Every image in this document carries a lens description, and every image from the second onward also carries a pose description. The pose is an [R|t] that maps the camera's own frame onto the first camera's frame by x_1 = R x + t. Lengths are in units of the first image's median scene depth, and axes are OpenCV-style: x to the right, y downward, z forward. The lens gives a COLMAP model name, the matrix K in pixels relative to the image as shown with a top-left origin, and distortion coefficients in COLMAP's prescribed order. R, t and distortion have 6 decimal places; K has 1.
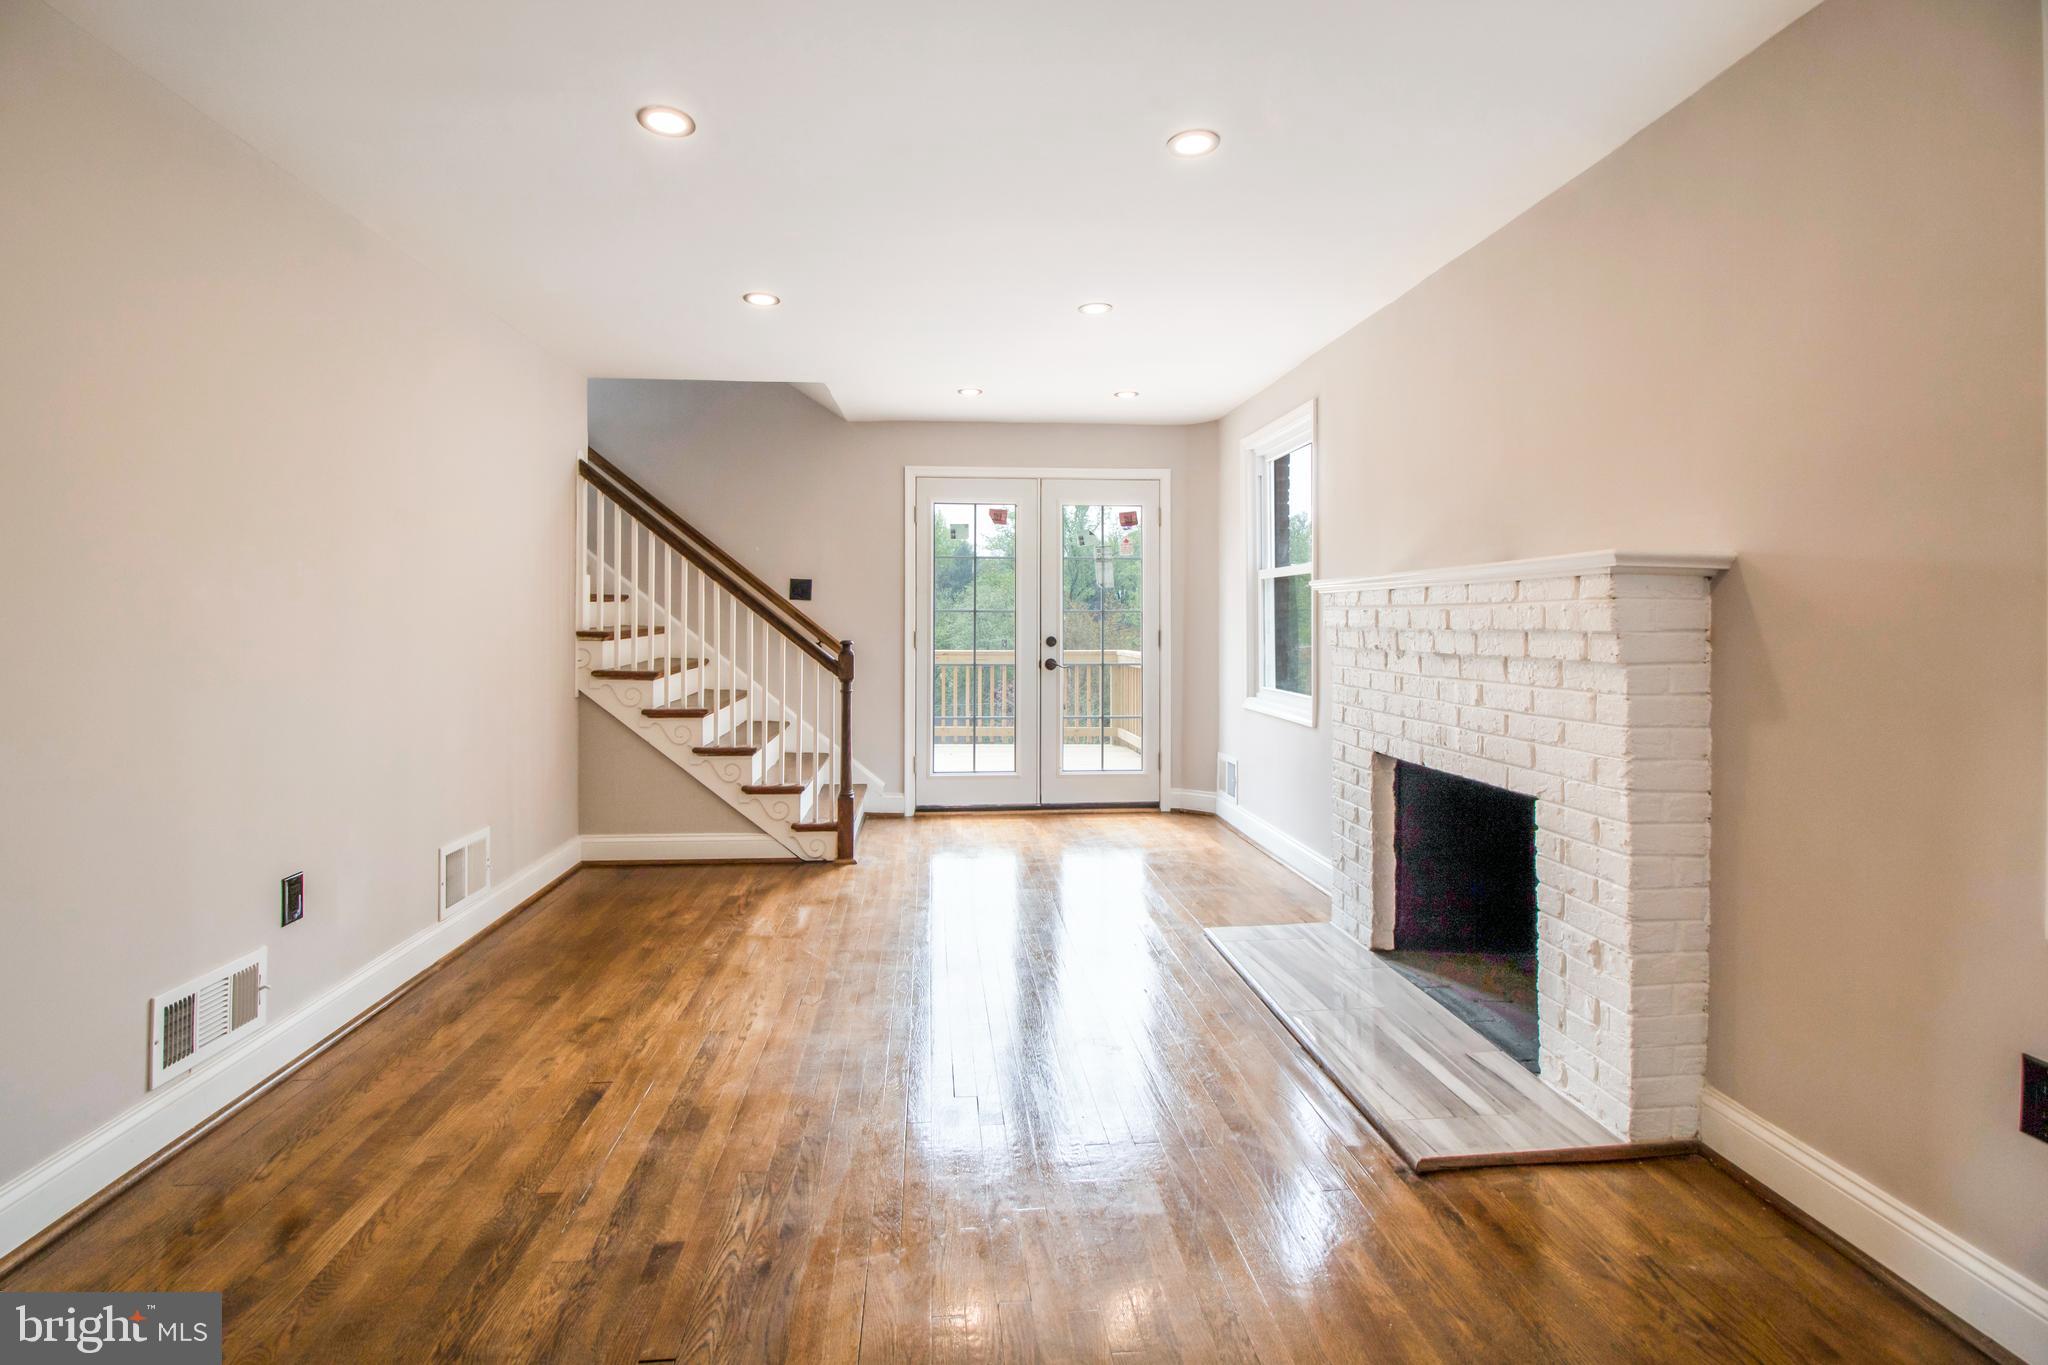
lens RADIAL K [[946.2, 0, 1022.4], [0, 946.2, 640.8], [0, 0, 1]] dist [0.016102, -0.011472]
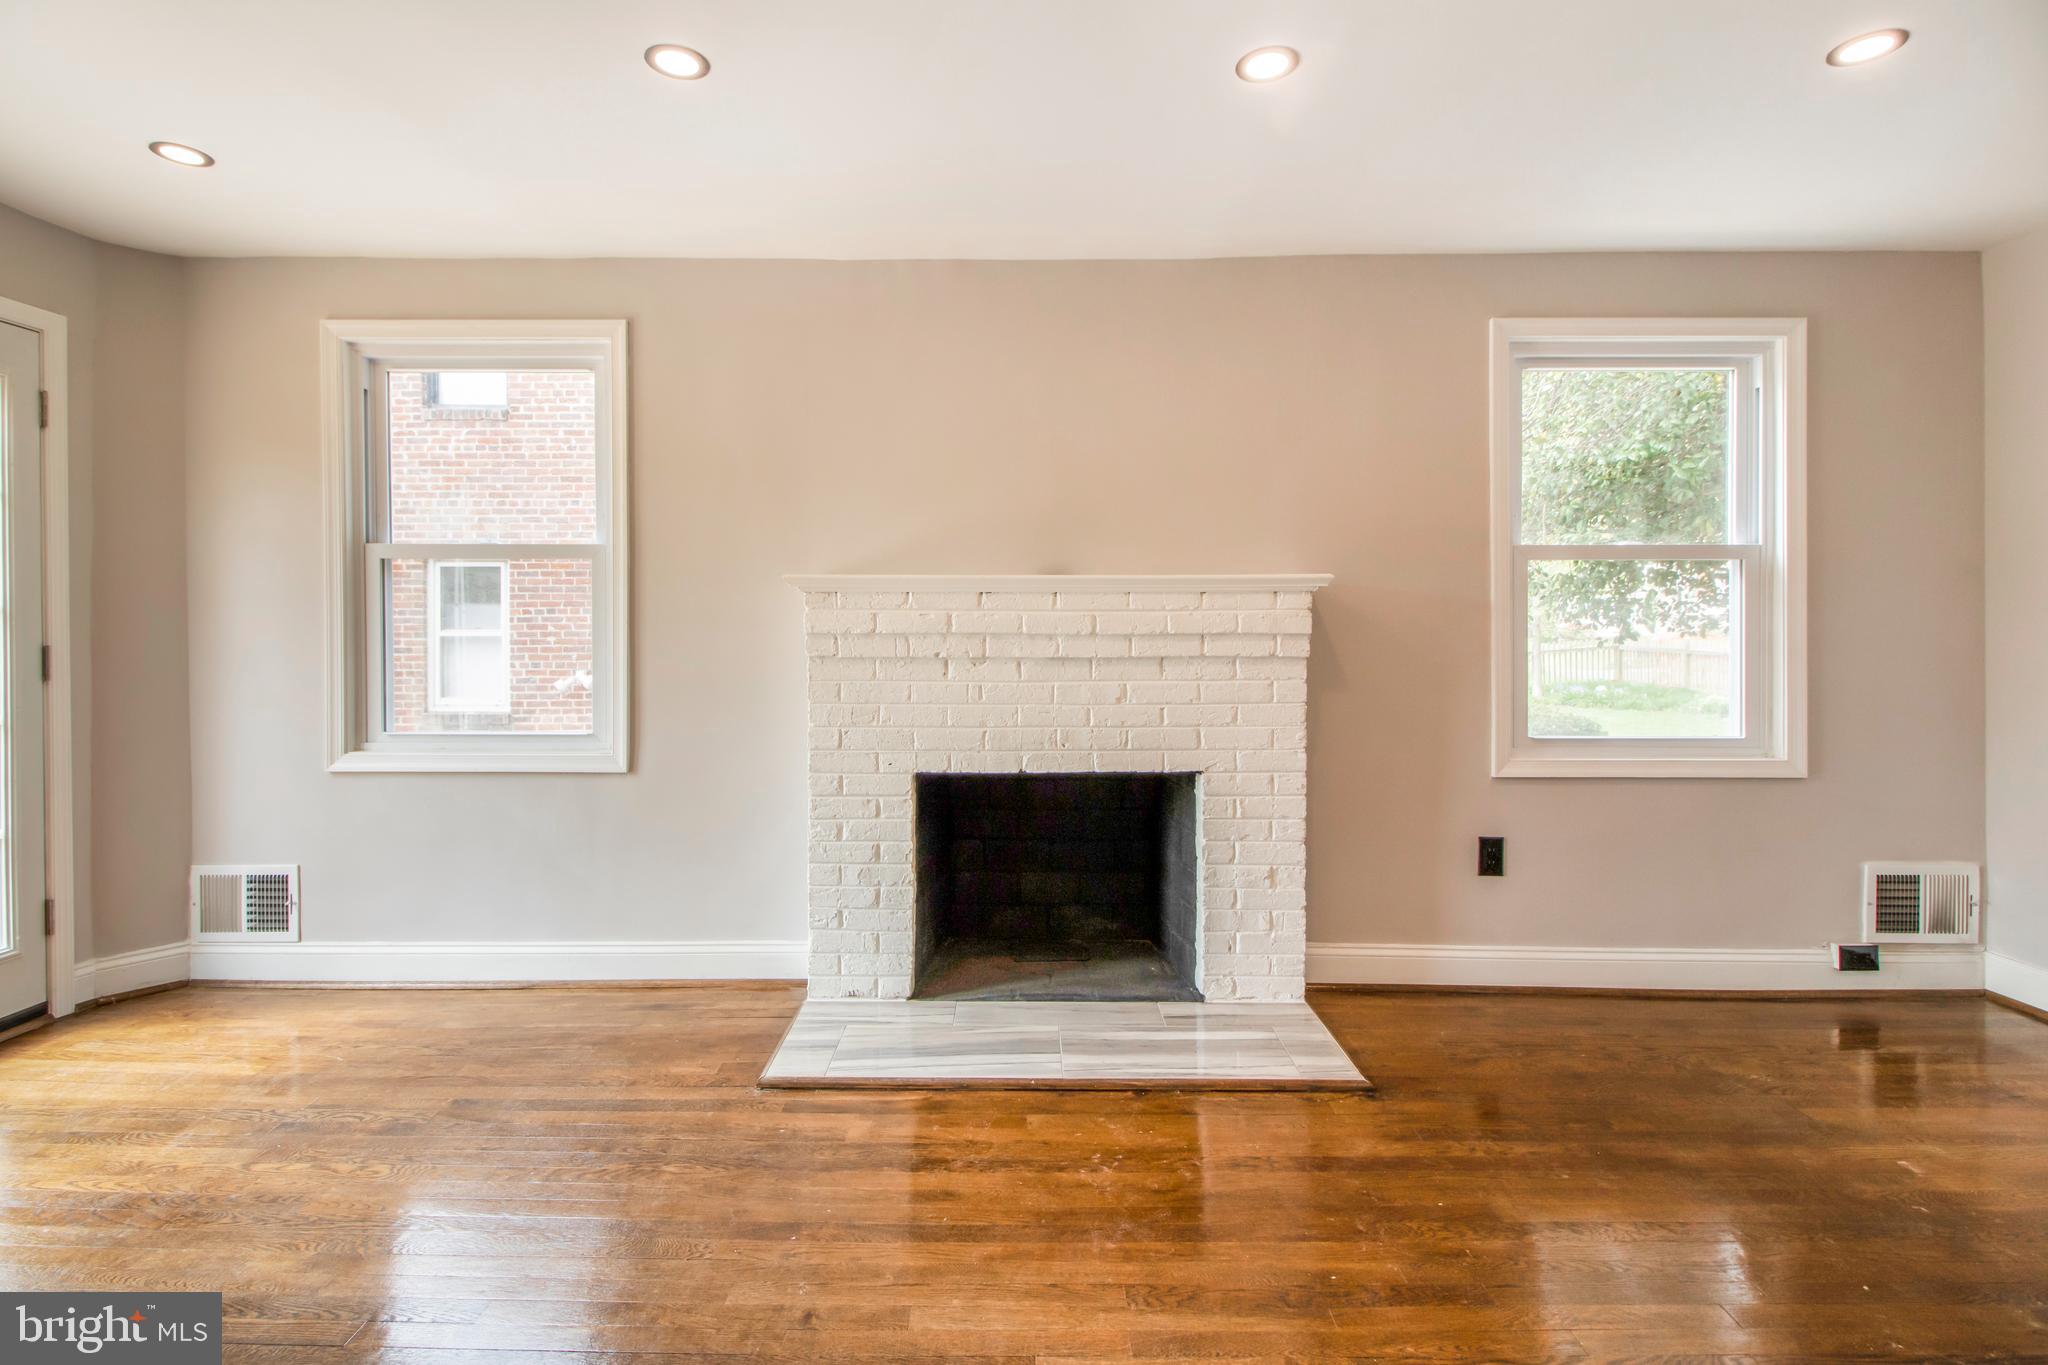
lens RADIAL K [[946.2, 0, 1022.4], [0, 946.2, 640.8], [0, 0, 1]] dist [0.016102, -0.011472]
pose [[0.105776, -0.014136, 0.994289, -0.648750], [0.020847, 0.999711, 0.011995, -0.019925], [-0.994171, 0.019459, 0.106041, 1.048964]]
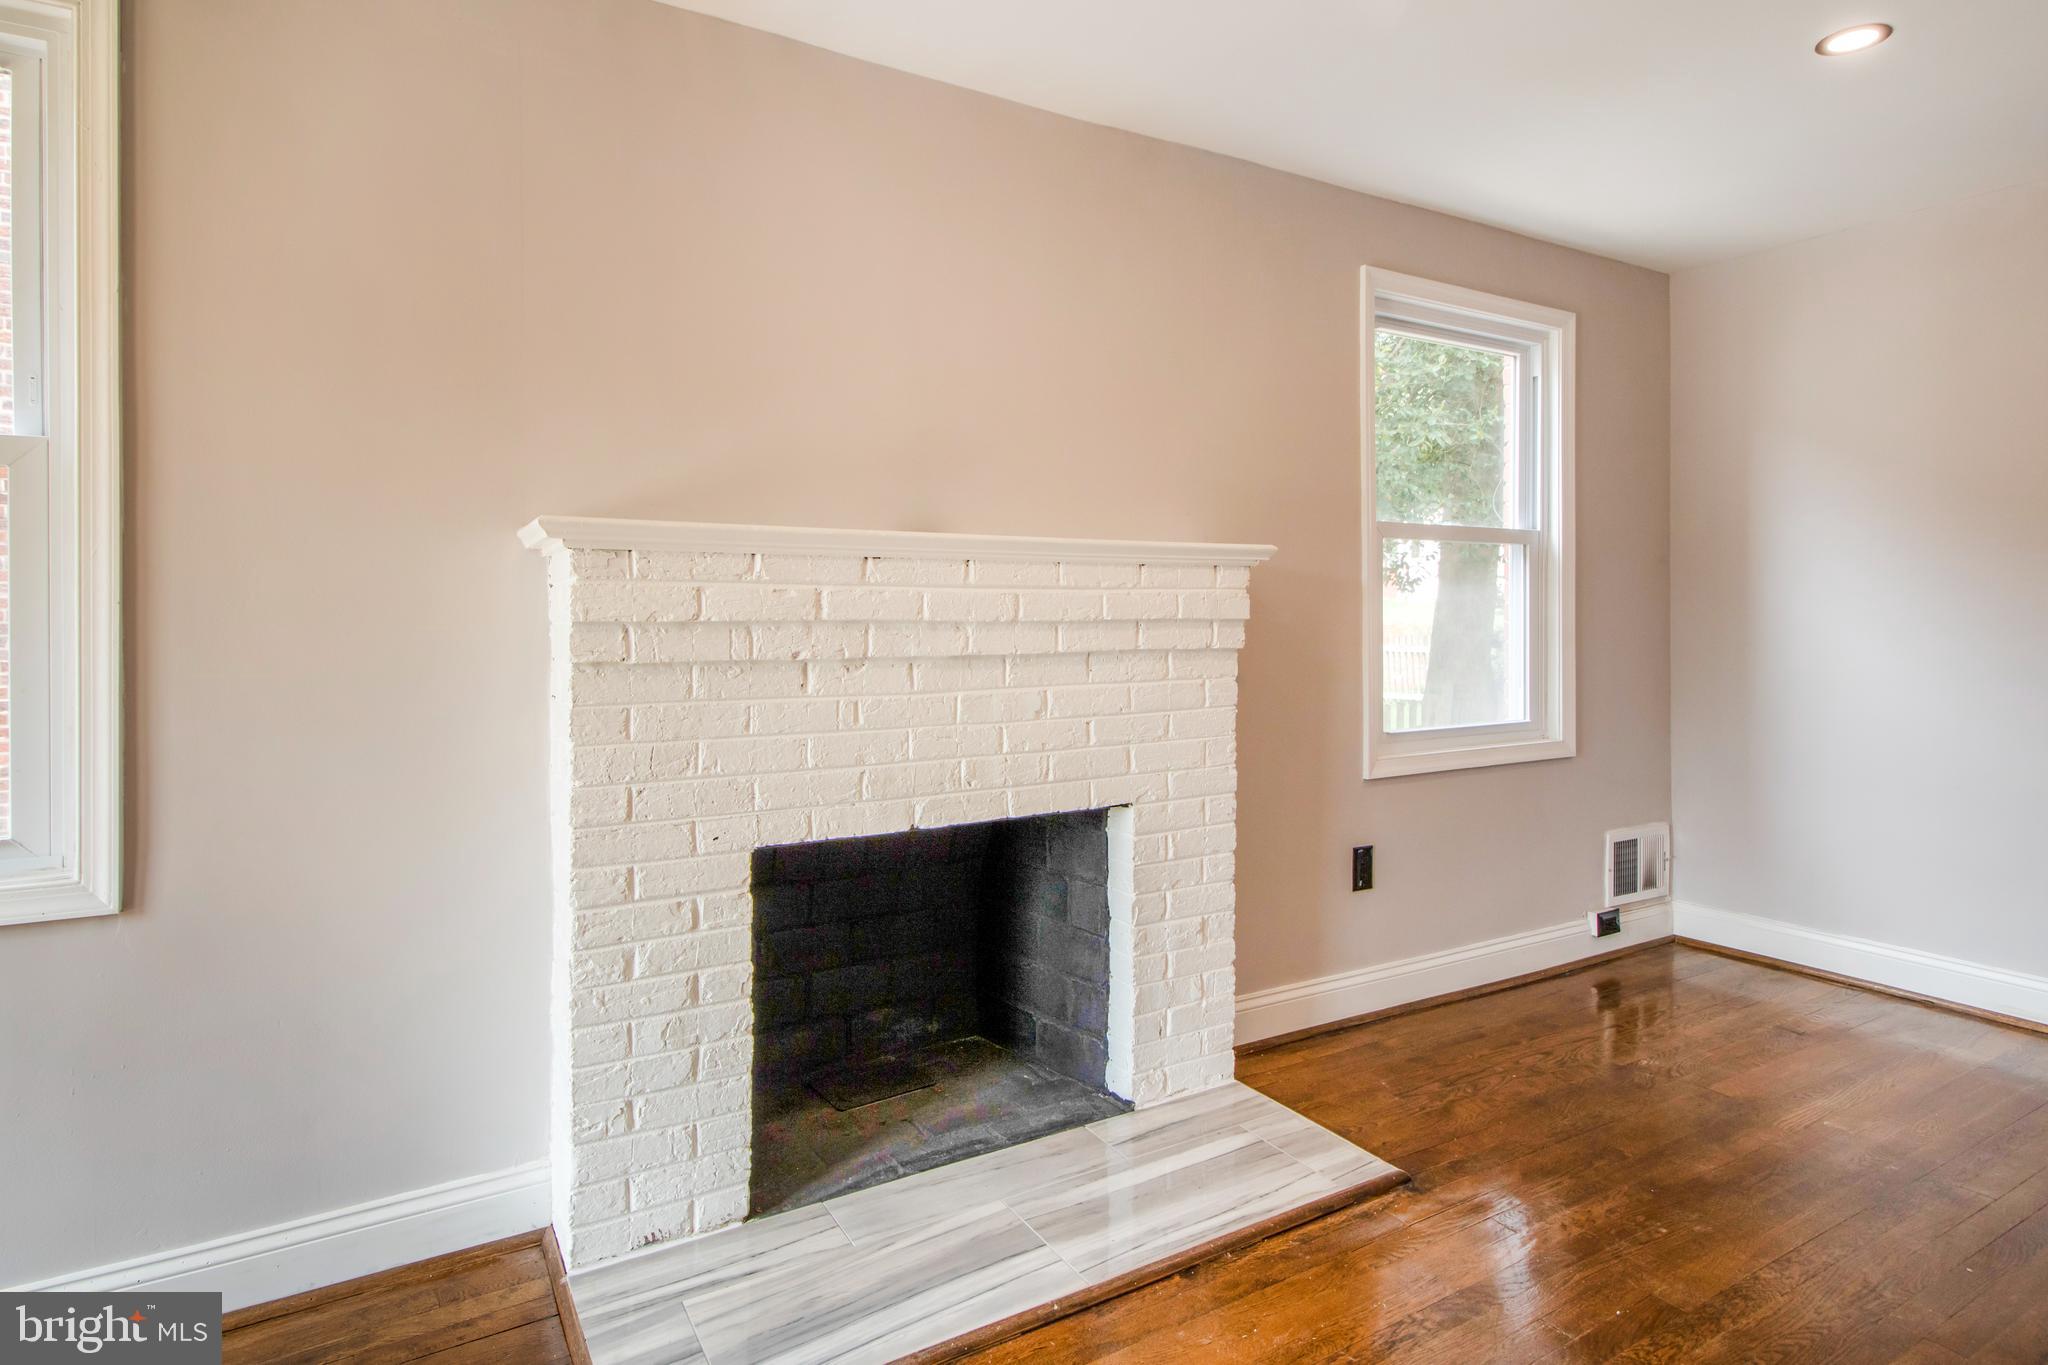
lens RADIAL K [[1093.8, 0, 1018.3], [0, 1093.8, 623.1], [0, 0, 1]] dist [0.010708, -0.000150]
pose [[-0.421641, -0.008499, 0.906723, -0.342291], [0.019789, 0.999632, 0.018572, -0.027965], [-0.906547, 0.025774, -0.421318, 1.467703]]
